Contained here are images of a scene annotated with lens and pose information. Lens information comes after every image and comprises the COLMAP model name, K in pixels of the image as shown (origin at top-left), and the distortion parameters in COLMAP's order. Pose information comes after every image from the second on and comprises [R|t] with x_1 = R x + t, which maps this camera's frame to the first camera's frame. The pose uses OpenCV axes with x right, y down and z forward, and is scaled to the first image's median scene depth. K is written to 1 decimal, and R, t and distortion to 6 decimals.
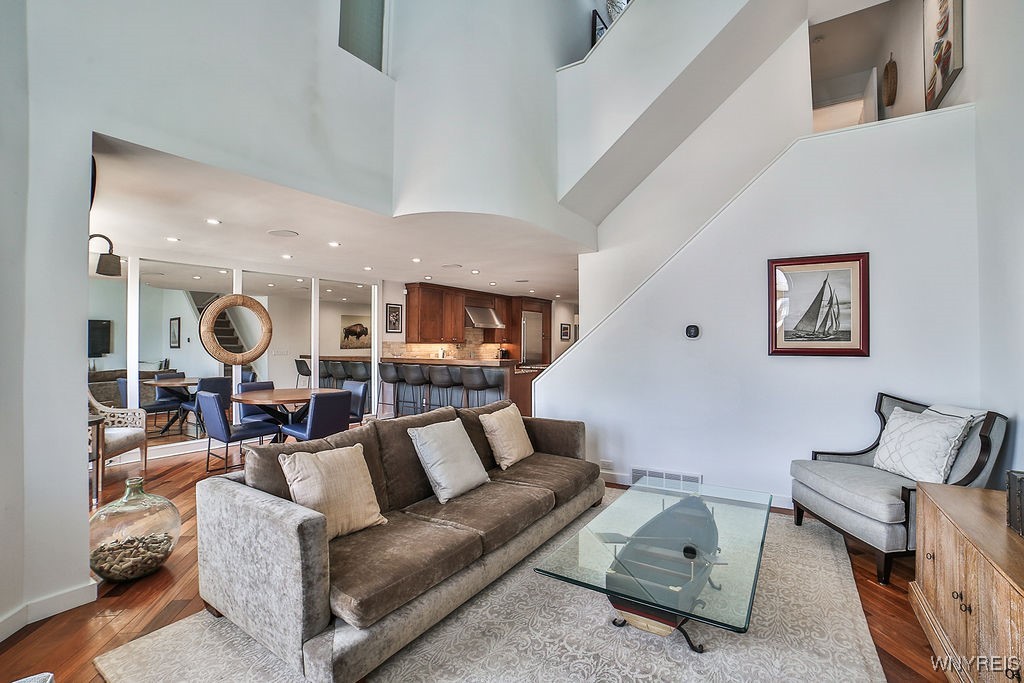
lens RADIAL K [[446.6, 0, 512.0], [0, 446.6, 341.5], [0, 0, 1]] dist [-0.097882, 0.038656]
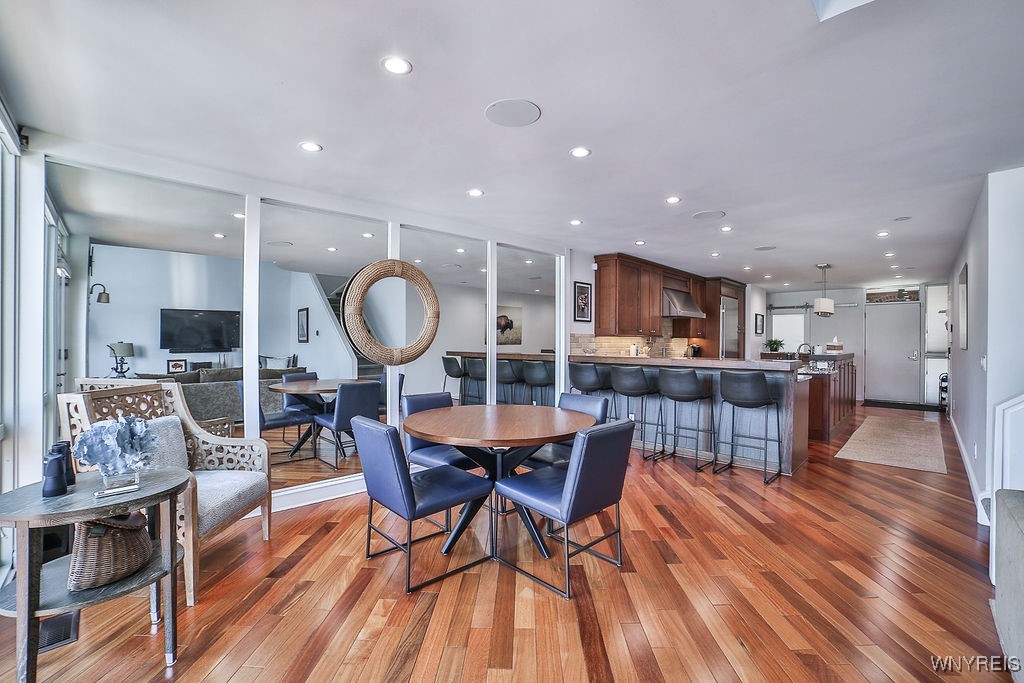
lens RADIAL K [[437.4, 0, 527.7], [0, 437.4, 345.2], [0, 0, 1]] dist [-0.078963, 0.029267]
pose [[0.983993, 0.004738, -0.178145, -0.221882], [-0.002255, 0.999897, 0.014141, 0.009118], [0.178194, -0.013513, 0.983903, 0.265149]]
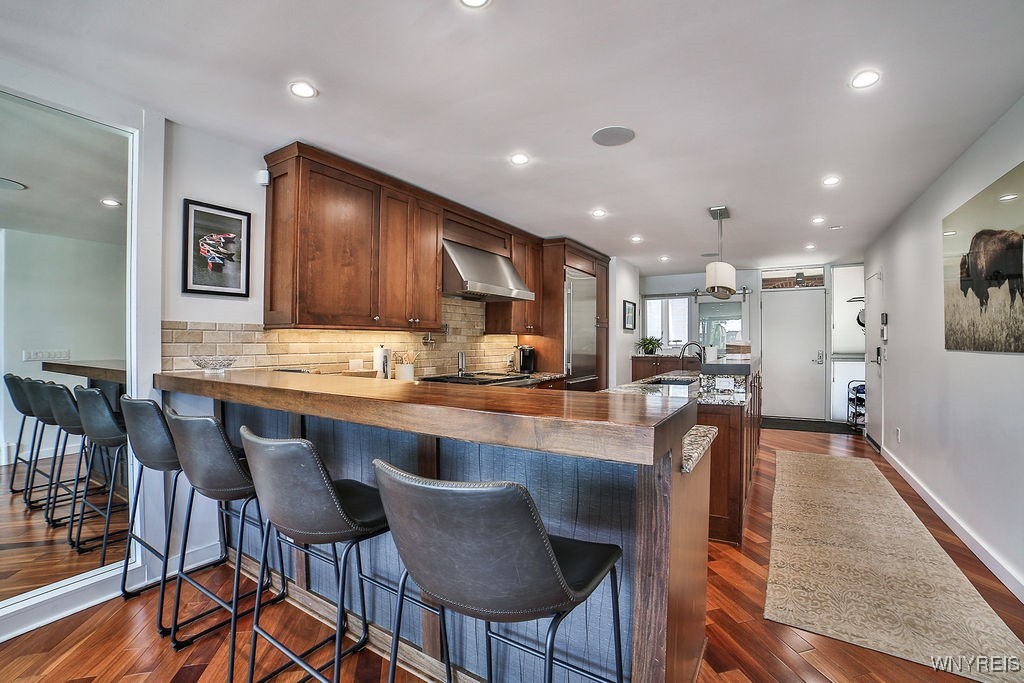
lens RADIAL K [[446.6, 0, 512.0], [0, 446.6, 341.5], [0, 0, 1]] dist [-0.097882, 0.038656]
pose [[0.999753, -0.001209, 0.022202, -0.058044], [0.001122, 0.999992, 0.003932, 0.012612], [-0.022206, -0.003906, 0.999746, 0.670684]]
